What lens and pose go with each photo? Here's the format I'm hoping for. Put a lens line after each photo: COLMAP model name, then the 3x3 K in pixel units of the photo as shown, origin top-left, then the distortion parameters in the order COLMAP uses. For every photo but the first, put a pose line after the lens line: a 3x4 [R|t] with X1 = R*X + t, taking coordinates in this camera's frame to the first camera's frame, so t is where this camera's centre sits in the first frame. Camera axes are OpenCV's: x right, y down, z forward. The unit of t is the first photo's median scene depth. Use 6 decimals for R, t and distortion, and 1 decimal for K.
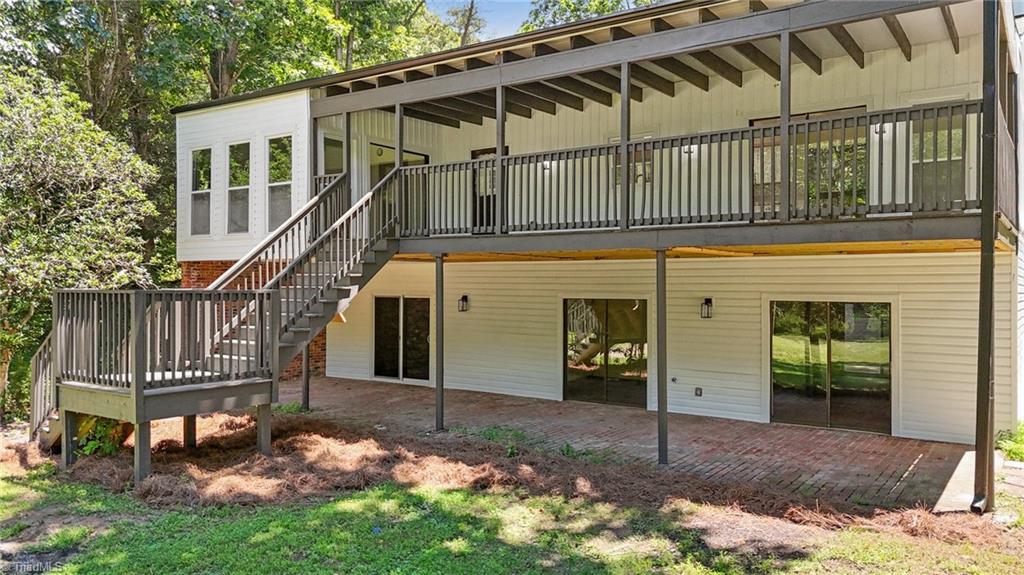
lens RADIAL K [[767.5, 0, 512.8], [0, 767.5, 291.2], [0, 0, 1]] dist [0.047720, -0.002596]
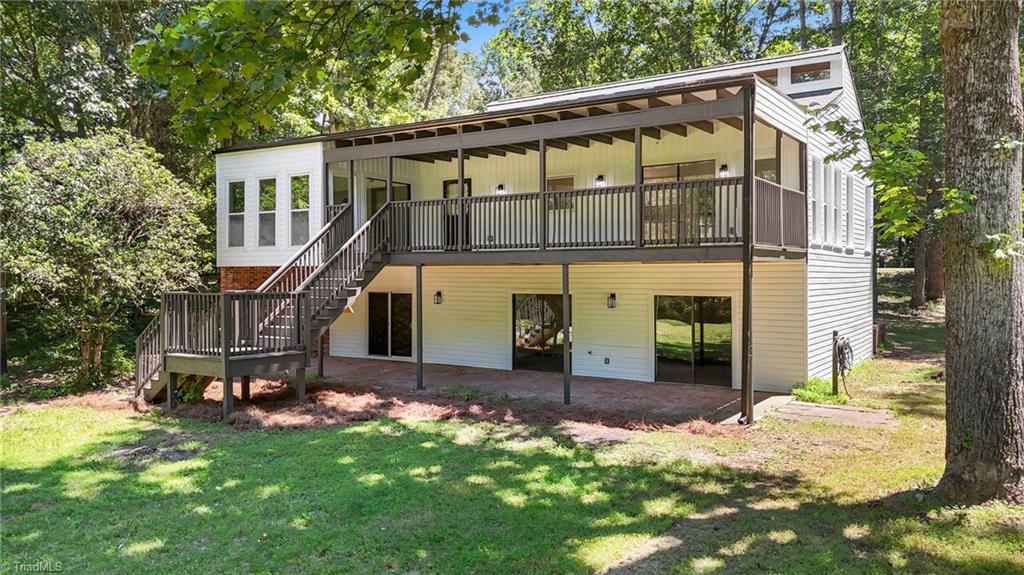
lens RADIAL K [[763.9, 0, 517.0], [0, 763.9, 280.8], [0, 0, 1]] dist [0.053539, -0.006107]
pose [[0.999539, -0.005311, 0.029905, 0.040450], [0.005268, 0.999985, 0.001506, -0.017544], [-0.029913, -0.001348, 0.999552, -0.387015]]
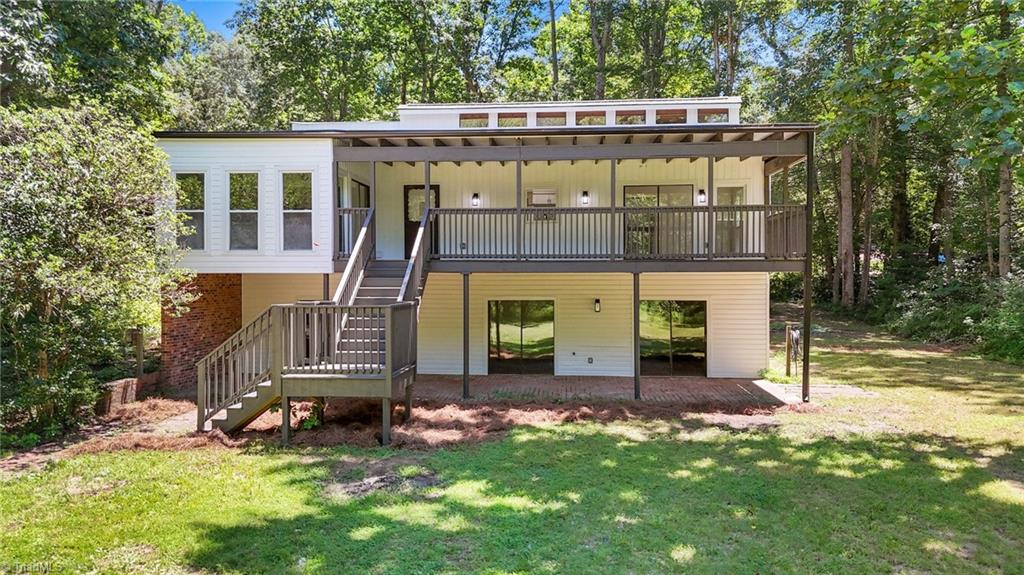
lens RADIAL K [[763.9, 0, 517.0], [0, 763.9, 280.8], [0, 0, 1]] dist [0.053539, -0.006107]
pose [[0.863071, -0.007686, 0.505024, -0.677349], [0.008011, 0.999967, 0.001527, -0.032105], [-0.505019, 0.002728, 0.863104, -0.236572]]
